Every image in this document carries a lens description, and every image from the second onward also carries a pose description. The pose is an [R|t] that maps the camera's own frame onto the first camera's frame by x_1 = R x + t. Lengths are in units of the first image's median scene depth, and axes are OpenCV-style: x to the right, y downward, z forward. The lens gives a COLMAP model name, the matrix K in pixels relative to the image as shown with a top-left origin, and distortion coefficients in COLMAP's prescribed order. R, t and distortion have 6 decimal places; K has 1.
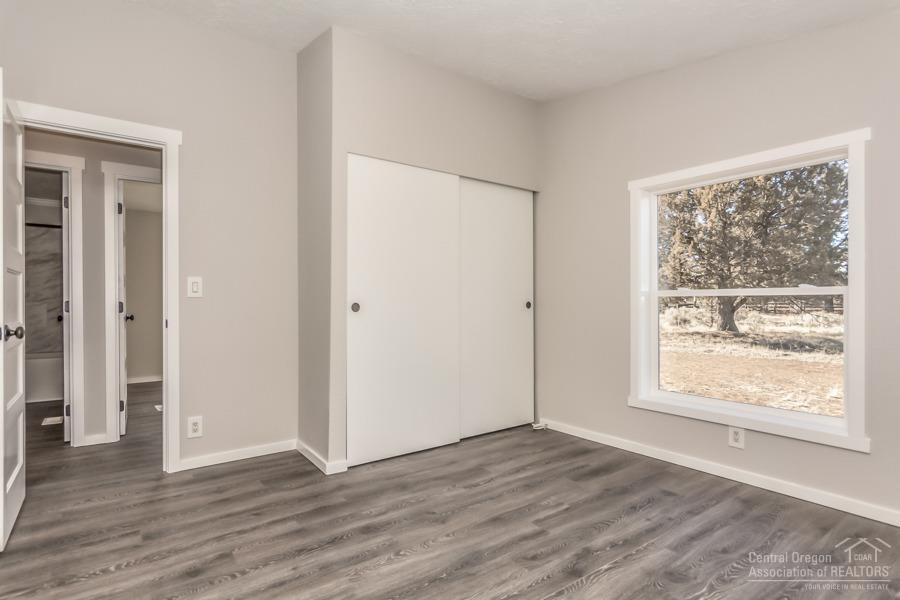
lens RADIAL K [[473.6, 0, 450.0], [0, 473.6, 300.0], [0, 0, 1]] dist [0.000011, 0.000512]
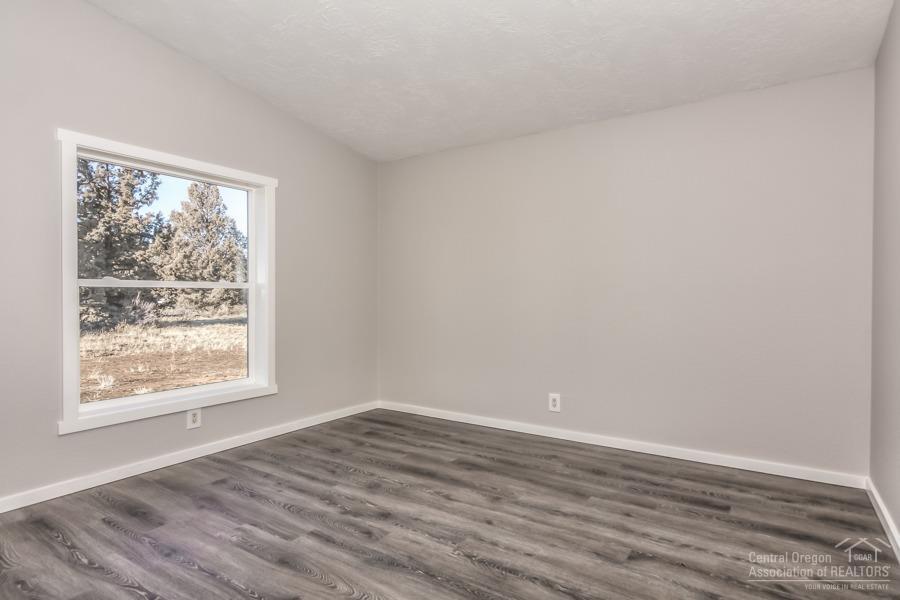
lens RADIAL K [[473.6, 0, 450.0], [0, 473.6, 300.0], [0, 0, 1]] dist [0.000011, 0.000512]
pose [[-0.324762, -0.009884, 0.945744, -0.712373], [-0.006126, 0.999946, 0.008347, 0.007773], [-0.945776, -0.003083, -0.324805, 0.941583]]
